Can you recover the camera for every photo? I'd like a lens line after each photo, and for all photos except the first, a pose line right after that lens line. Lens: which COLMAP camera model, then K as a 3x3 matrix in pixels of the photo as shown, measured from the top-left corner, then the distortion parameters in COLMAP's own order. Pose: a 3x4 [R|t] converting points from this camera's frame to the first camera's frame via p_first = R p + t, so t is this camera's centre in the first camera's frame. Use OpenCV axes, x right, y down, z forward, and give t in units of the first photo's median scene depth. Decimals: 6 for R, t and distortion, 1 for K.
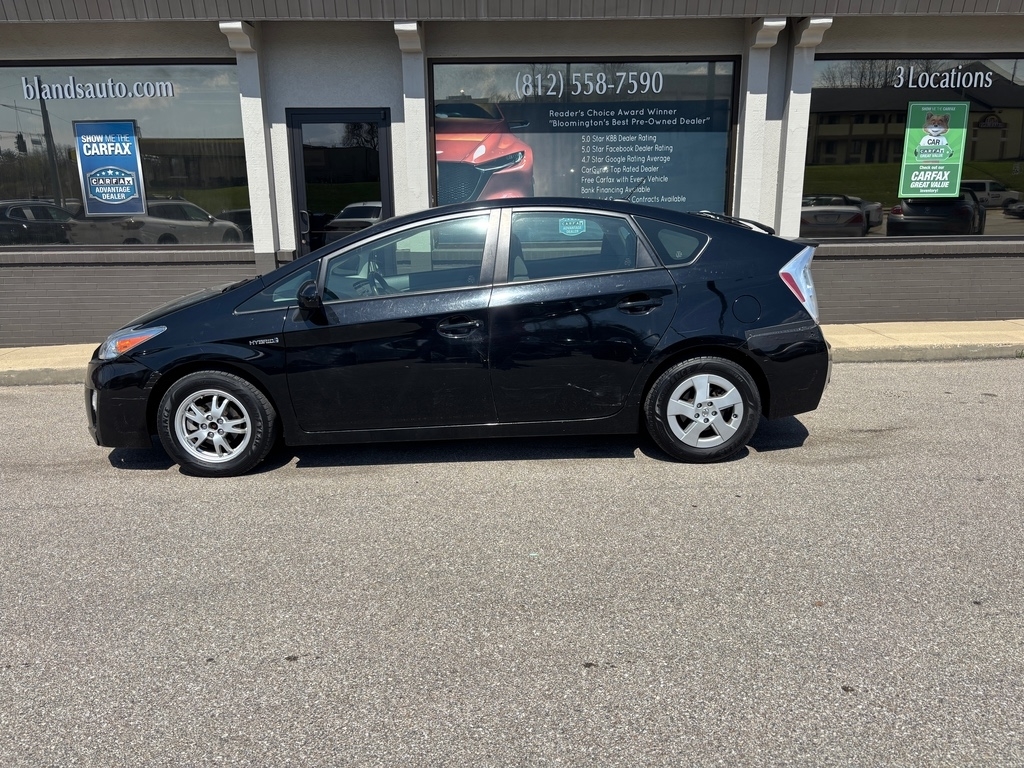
lens RADIAL K [[722.6, 0, 514.6], [0, 722.6, 377.9], [0, 0, 1]] dist [0.033535, -0.038289]
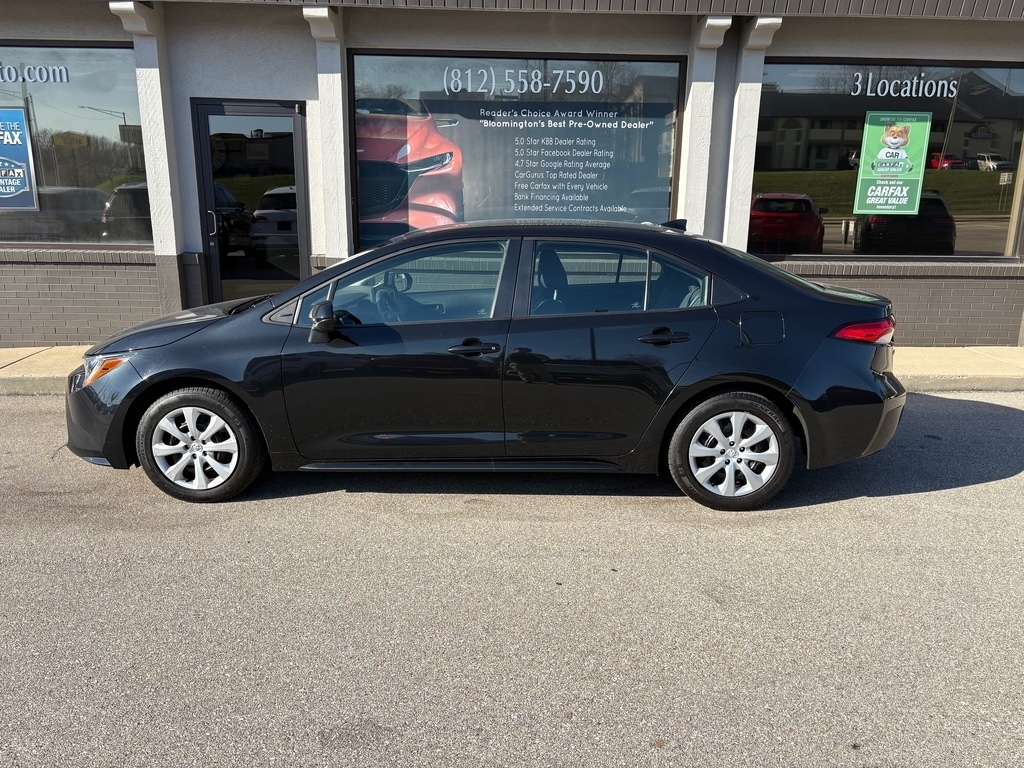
lens RADIAL K [[722.6, 0, 515.4], [0, 722.6, 377.7], [0, 0, 1]] dist [0.033535, -0.038289]
pose [[0.999614, 0.023153, 0.015379, 0.086647], [-0.023224, 0.999720, 0.004426, -0.032267], [-0.015272, -0.004781, 0.999872, 0.075318]]
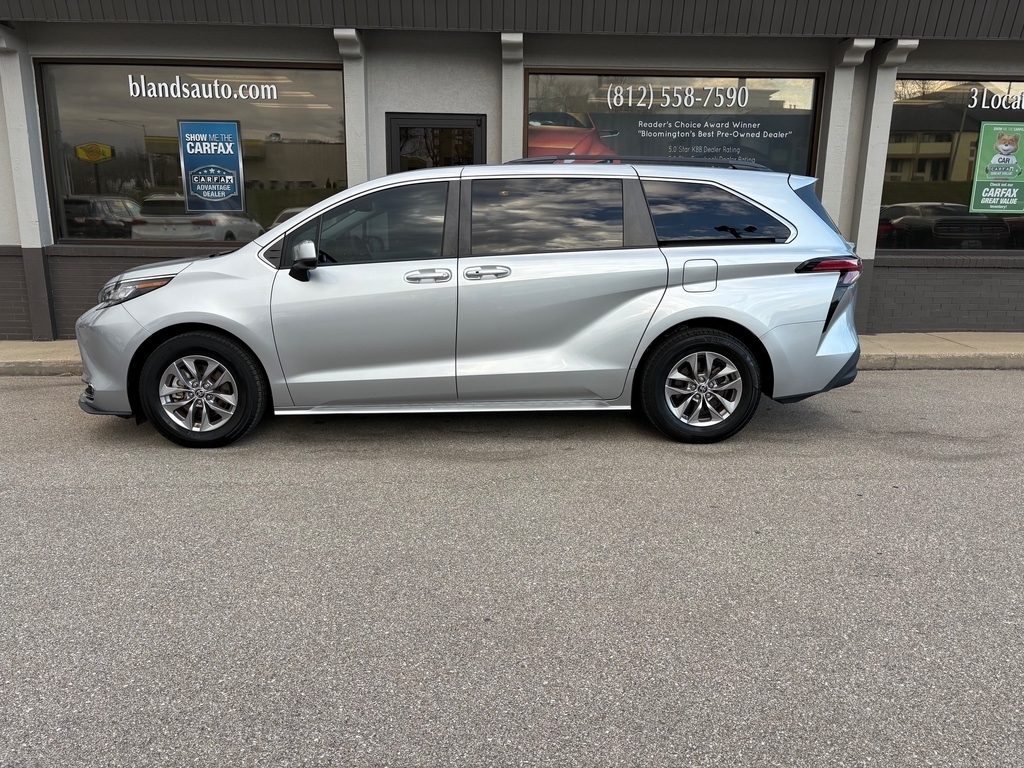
lens RADIAL K [[722.6, 0, 518.8], [0, 722.6, 372.0], [0, 0, 1]] dist [0.033535, -0.038289]
pose [[0.999706, 0.020222, 0.013405, -0.130399], [-0.019975, 0.999633, -0.018311, 0.012812], [-0.013771, 0.018038, 0.999742, -0.029711]]
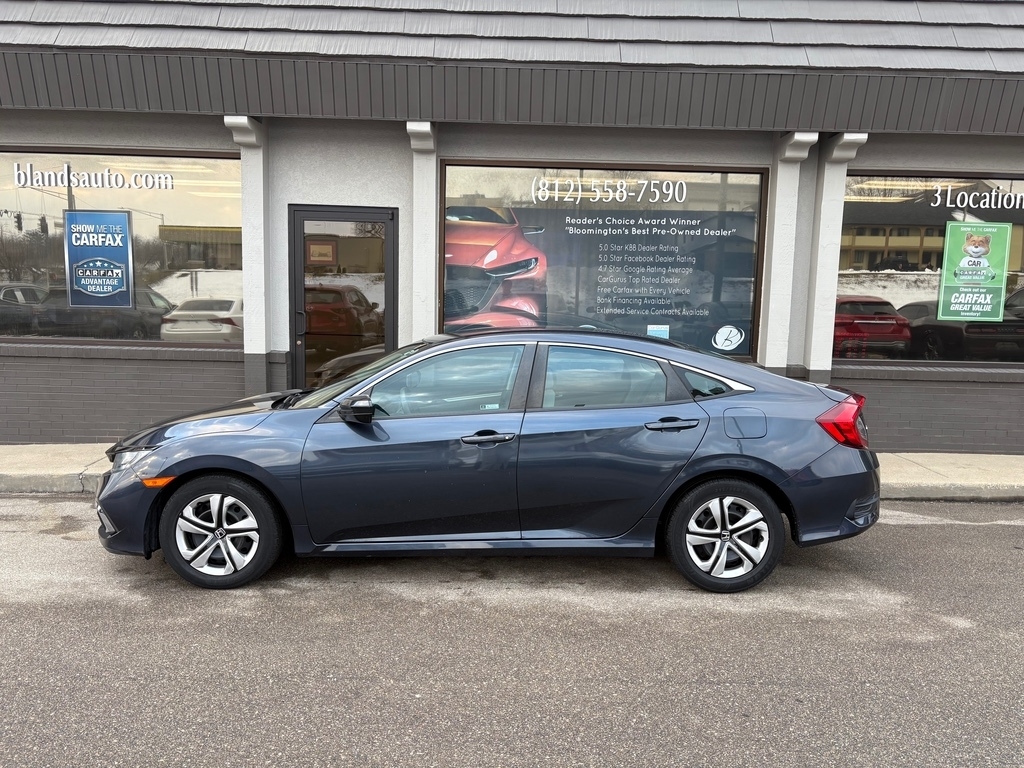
lens RADIAL K [[722.6, 0, 513.6], [0, 722.6, 385.3], [0, 0, 1]] dist [0.033535, -0.038289]
pose [[0.999286, 0.036895, -0.008089, -0.004851], [-0.037583, 0.992598, -0.115488, -0.037595], [0.003768, 0.115710, 0.993276, 0.084604]]
